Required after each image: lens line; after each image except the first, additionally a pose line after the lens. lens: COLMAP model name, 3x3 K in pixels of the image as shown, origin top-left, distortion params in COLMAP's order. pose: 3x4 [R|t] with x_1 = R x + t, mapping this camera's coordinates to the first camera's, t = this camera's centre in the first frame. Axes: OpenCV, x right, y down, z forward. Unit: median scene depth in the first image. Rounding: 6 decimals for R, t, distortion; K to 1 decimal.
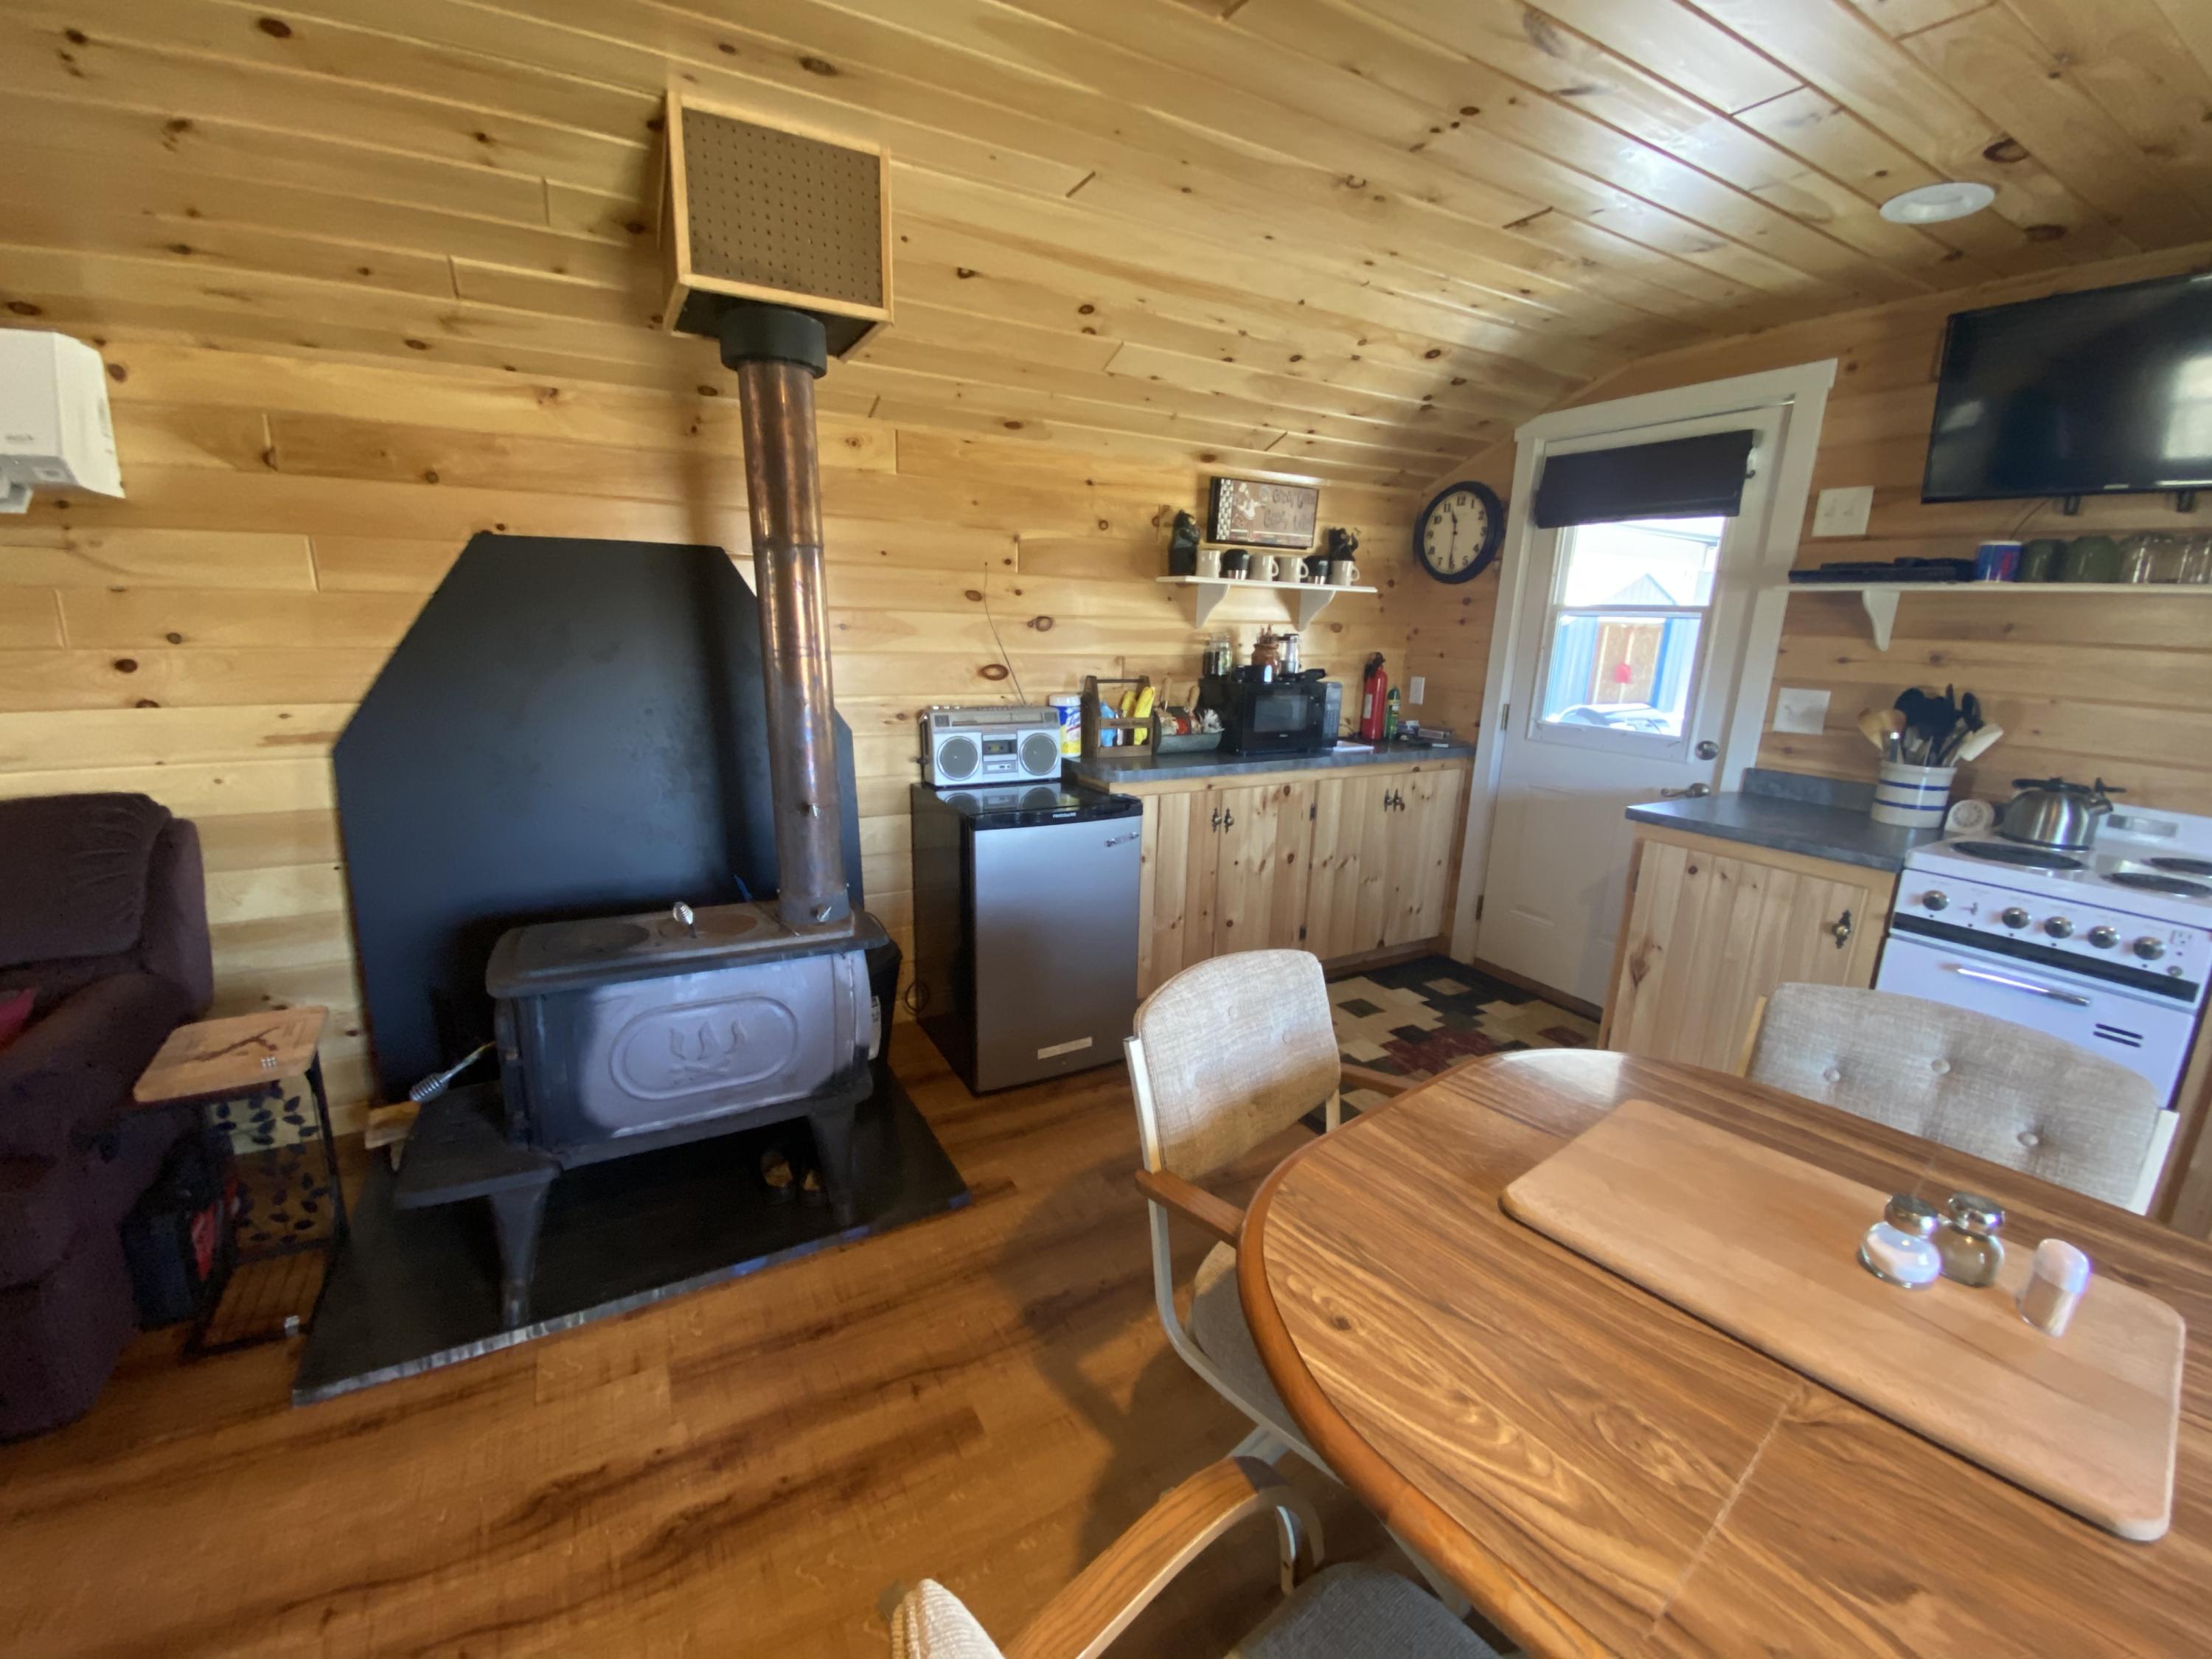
lens RADIAL K [[891.4, 0, 1101.5], [0, 891.4, 837.9], [0, 0, 1]] dist [0.021882, -0.023611]
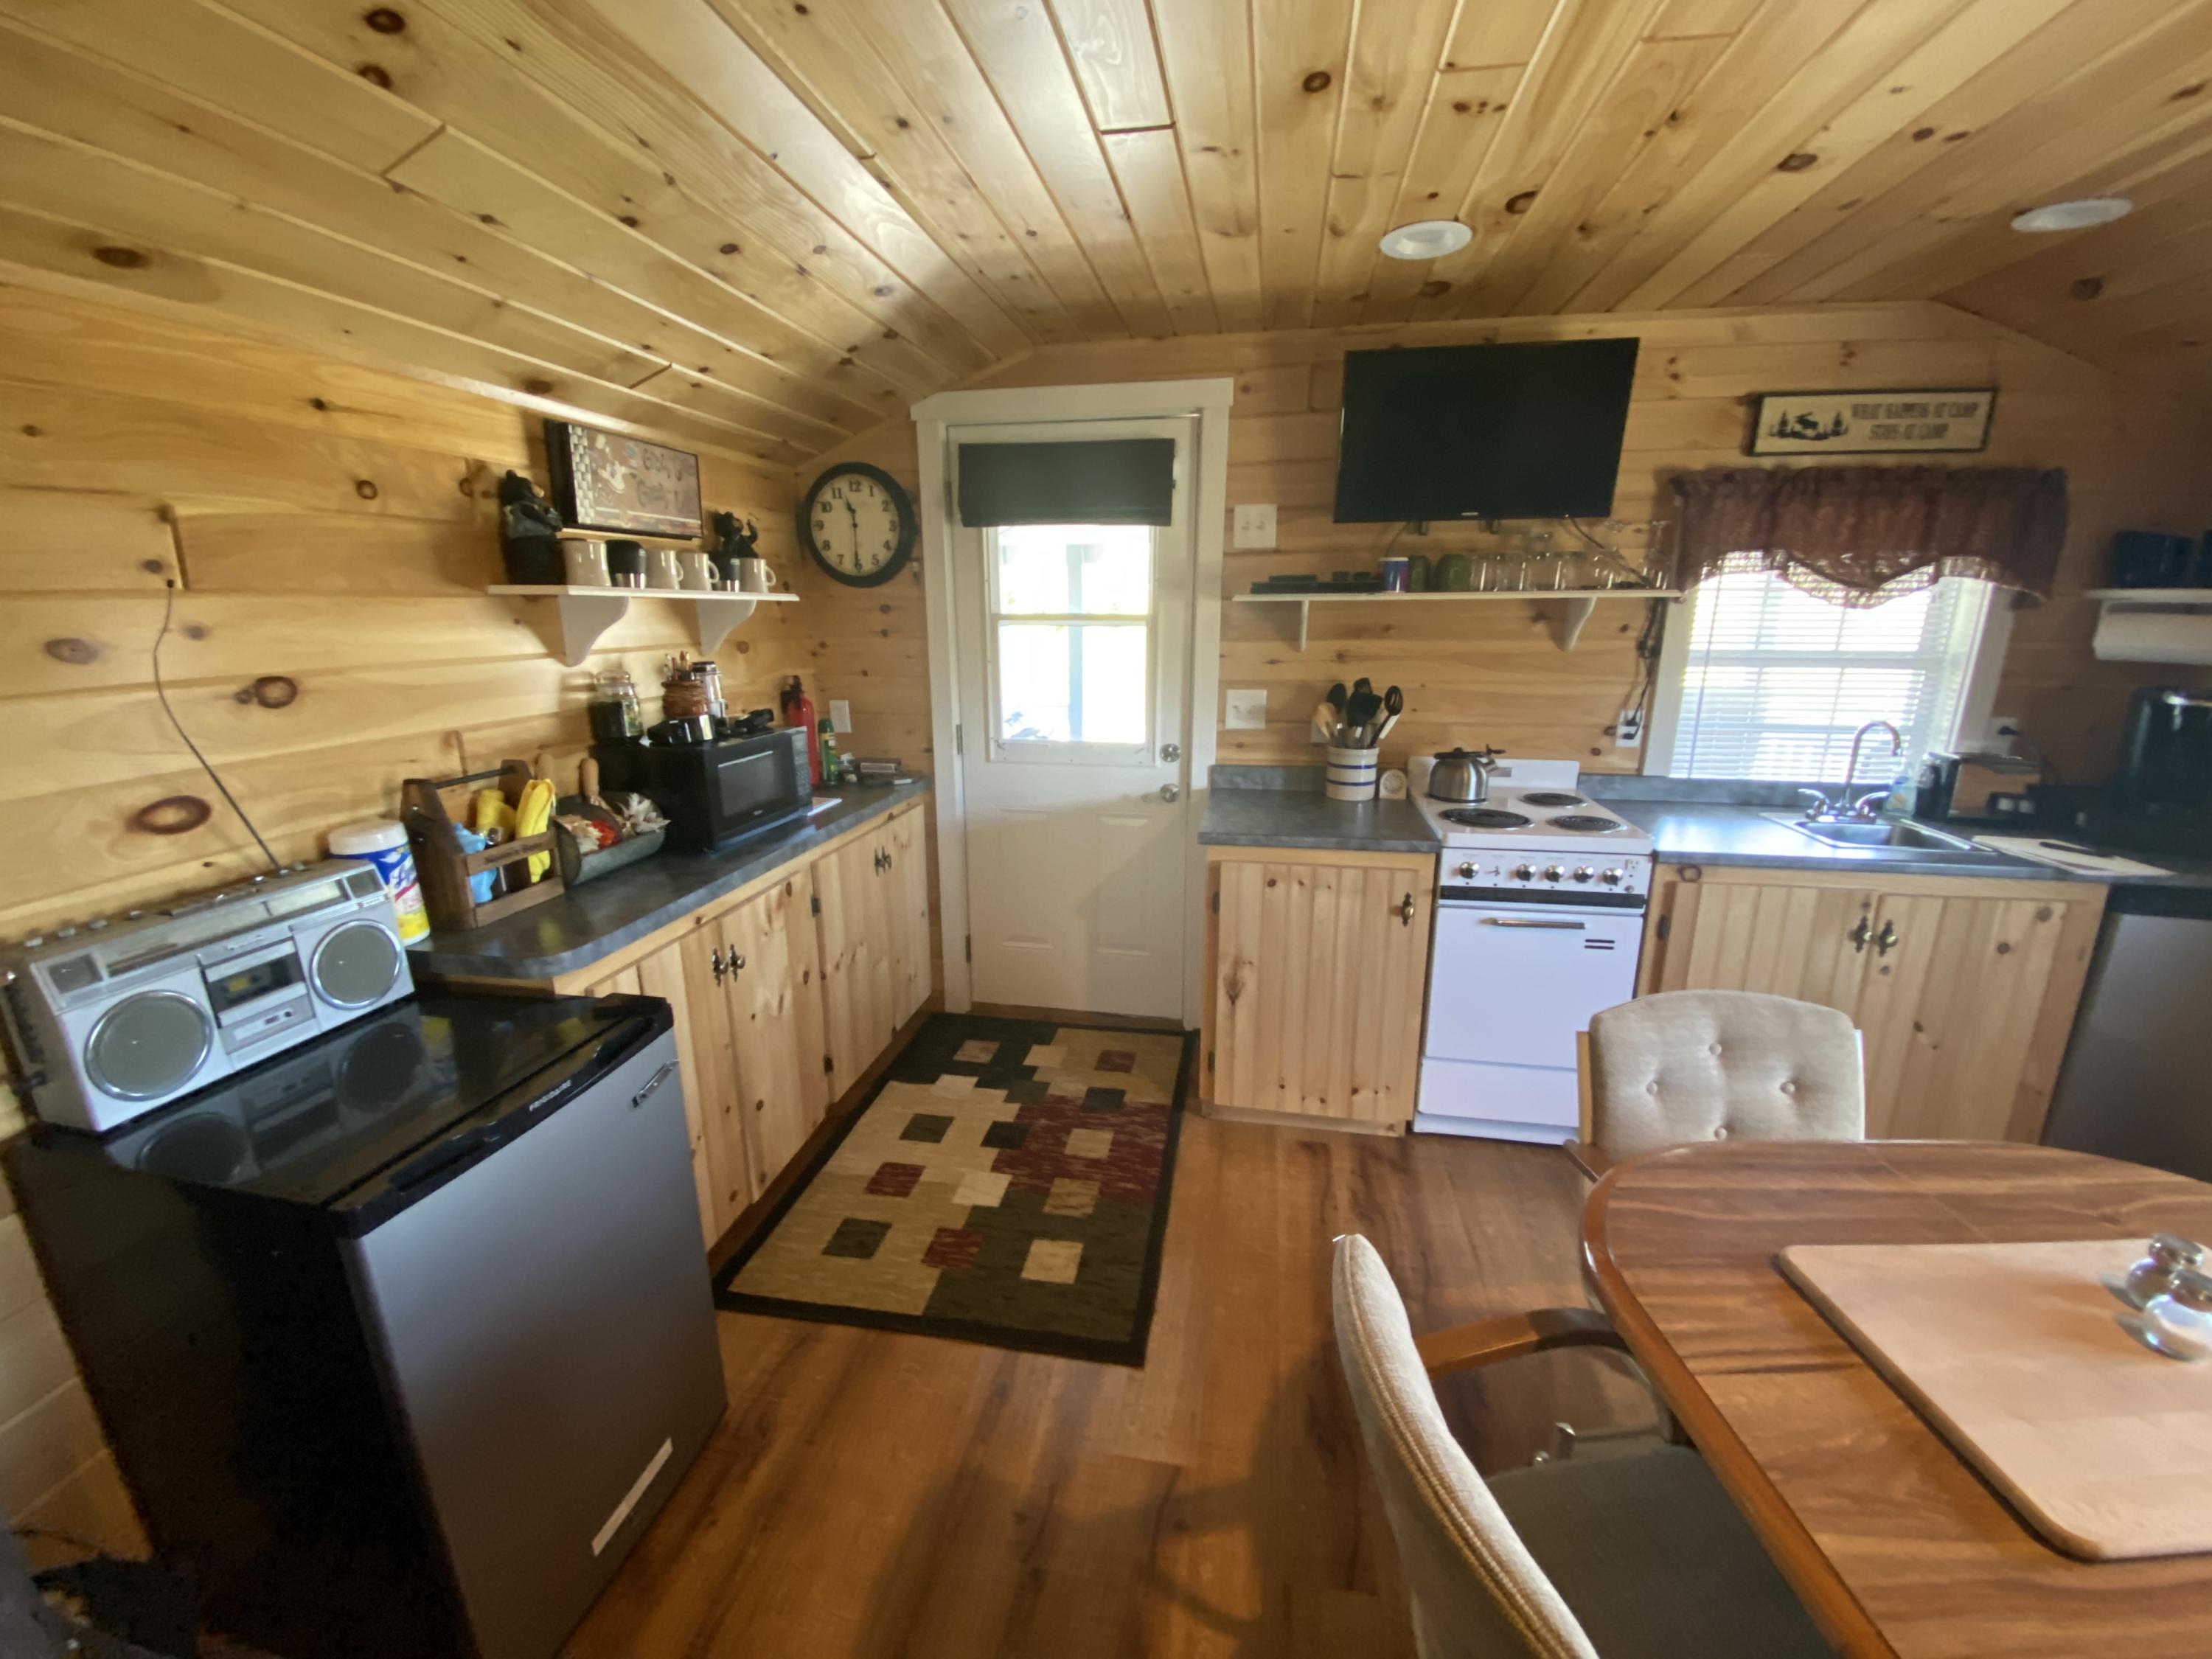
lens RADIAL K [[888.0, 0, 1105.9], [0, 888.0, 836.2], [0, 0, 1]] dist [0.028881, -0.022983]
pose [[0.643562, -0.218696, 0.733485, -0.146286], [0.201365, 0.972929, 0.113410, -0.131273], [-0.738431, 0.074712, 0.670177, 0.362036]]
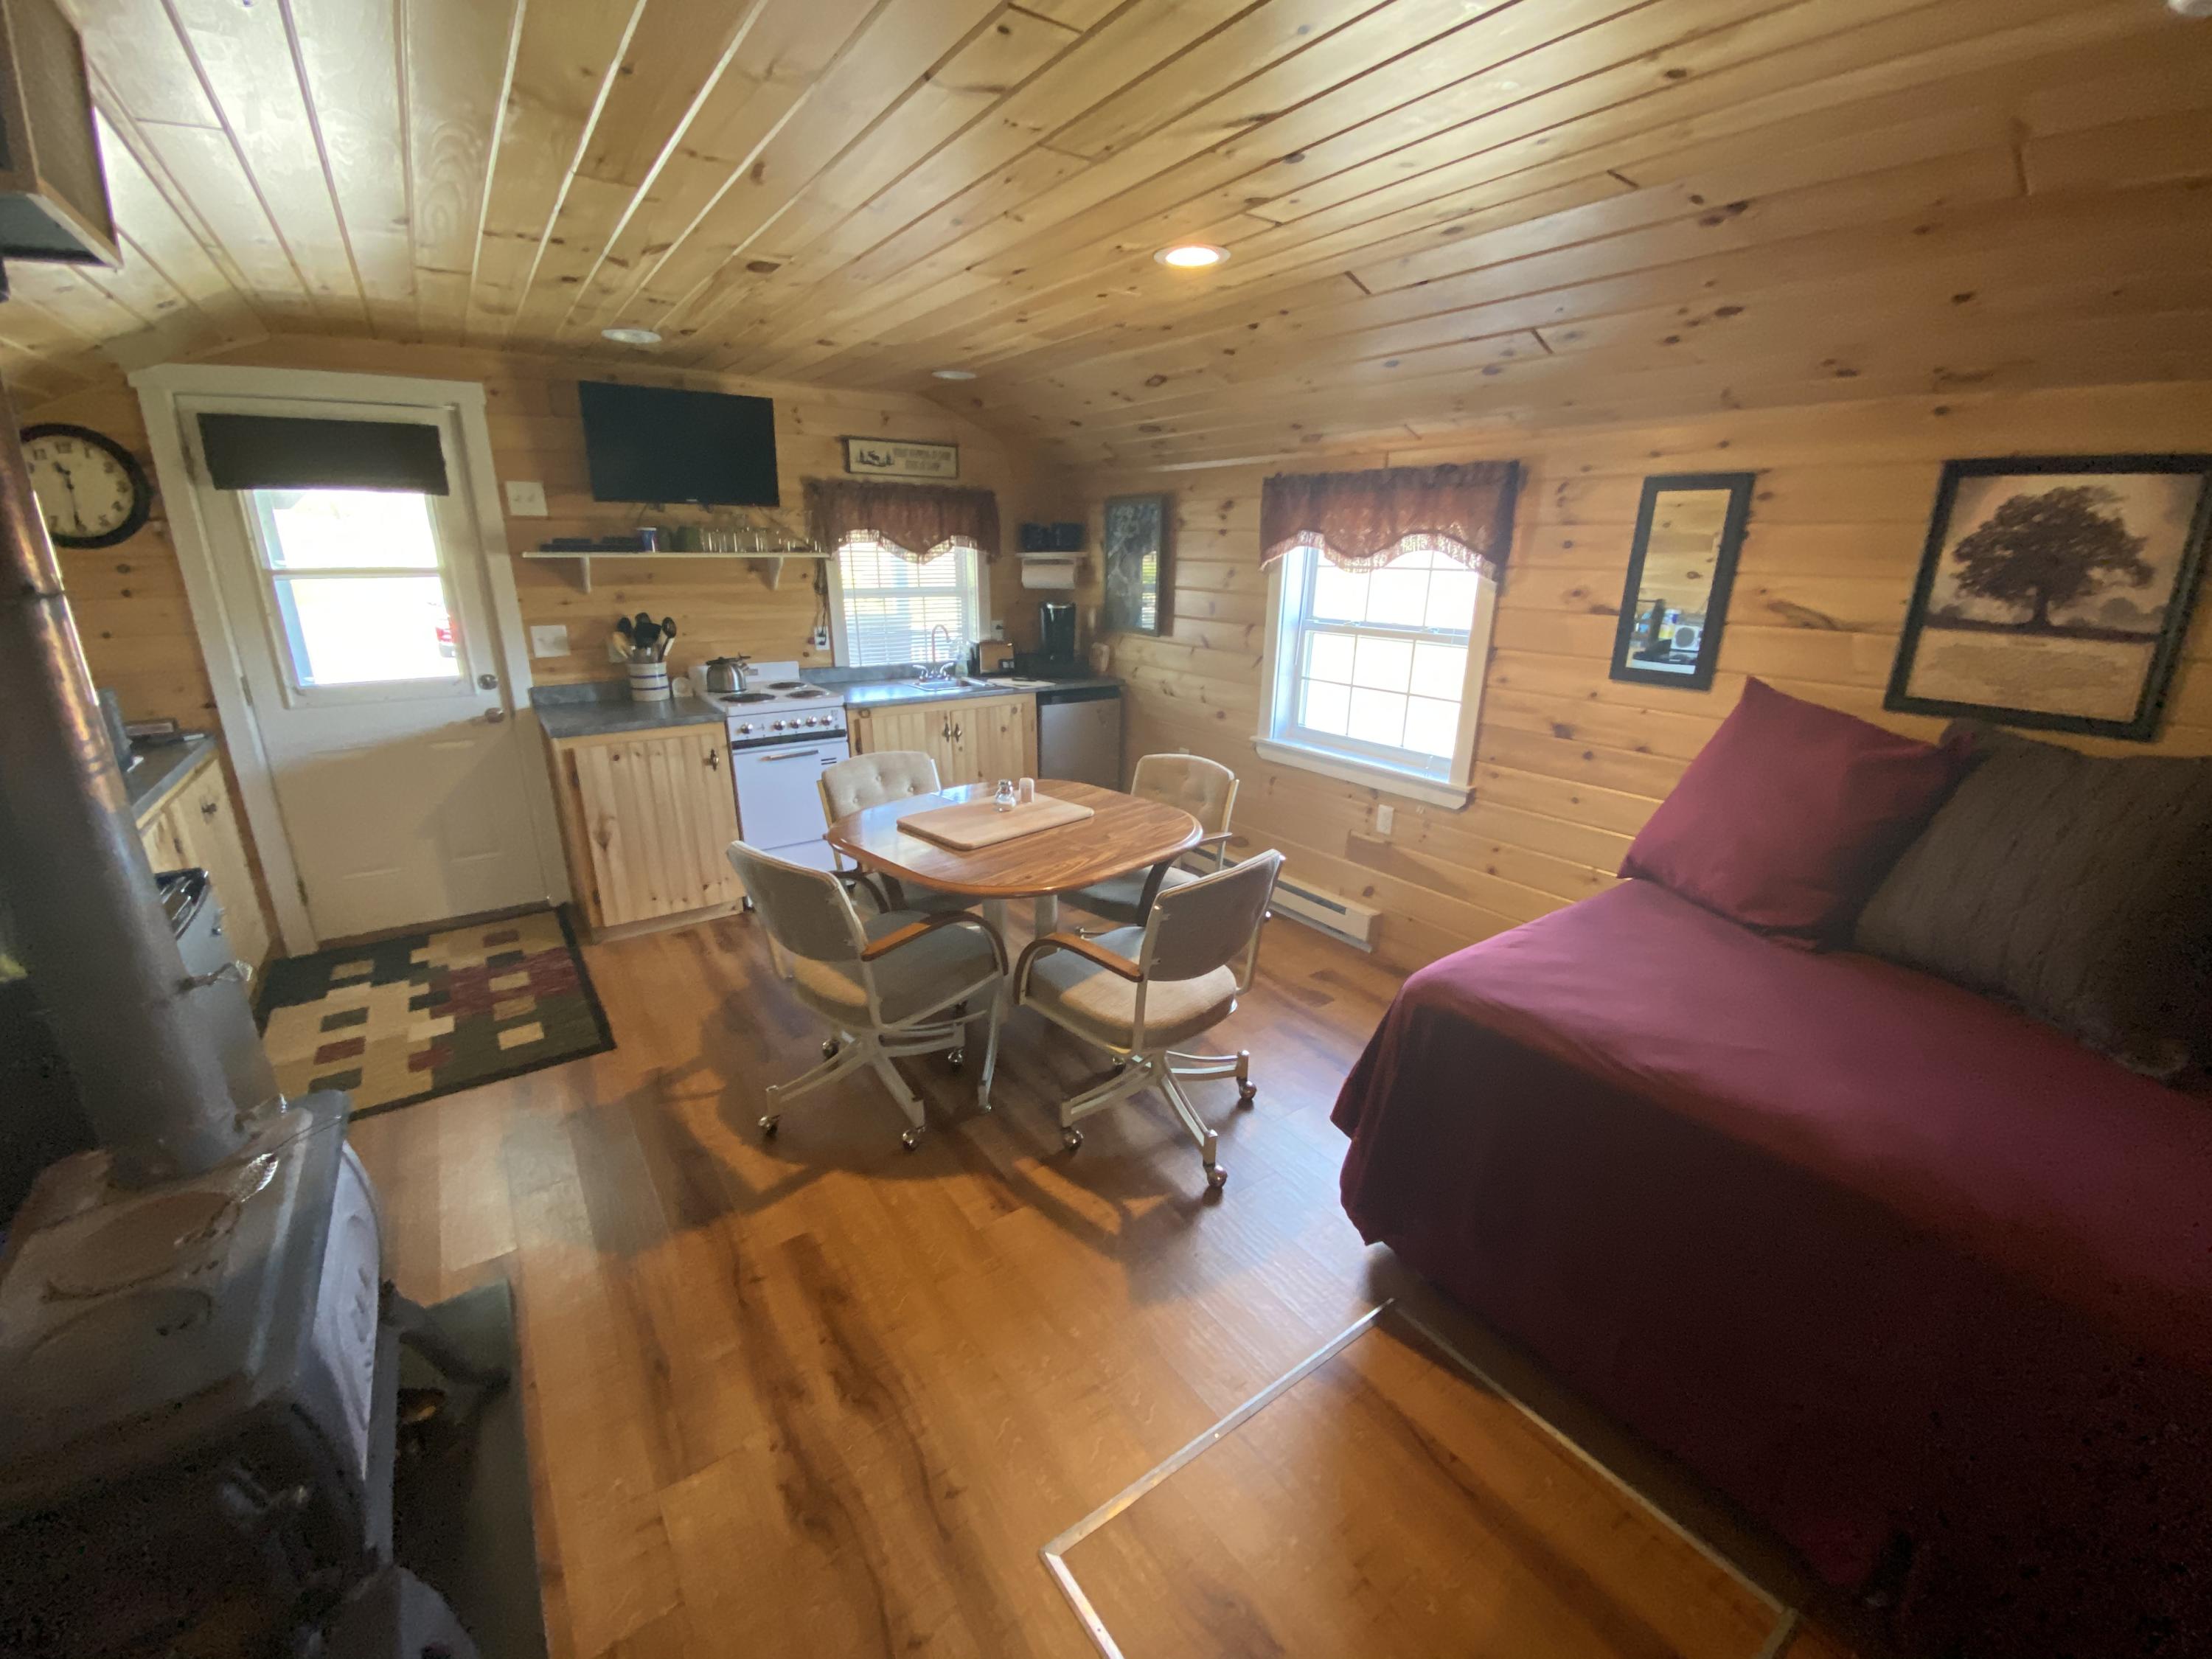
lens RADIAL K [[891.4, 0, 1101.5], [0, 891.4, 837.9], [0, 0, 1]] dist [0.021882, -0.023611]
pose [[-0.099231, -0.332796, 0.937763, -0.654123], [0.228872, 0.909514, 0.346989, -0.134007], [-0.968386, 0.249060, -0.014084, 0.224551]]
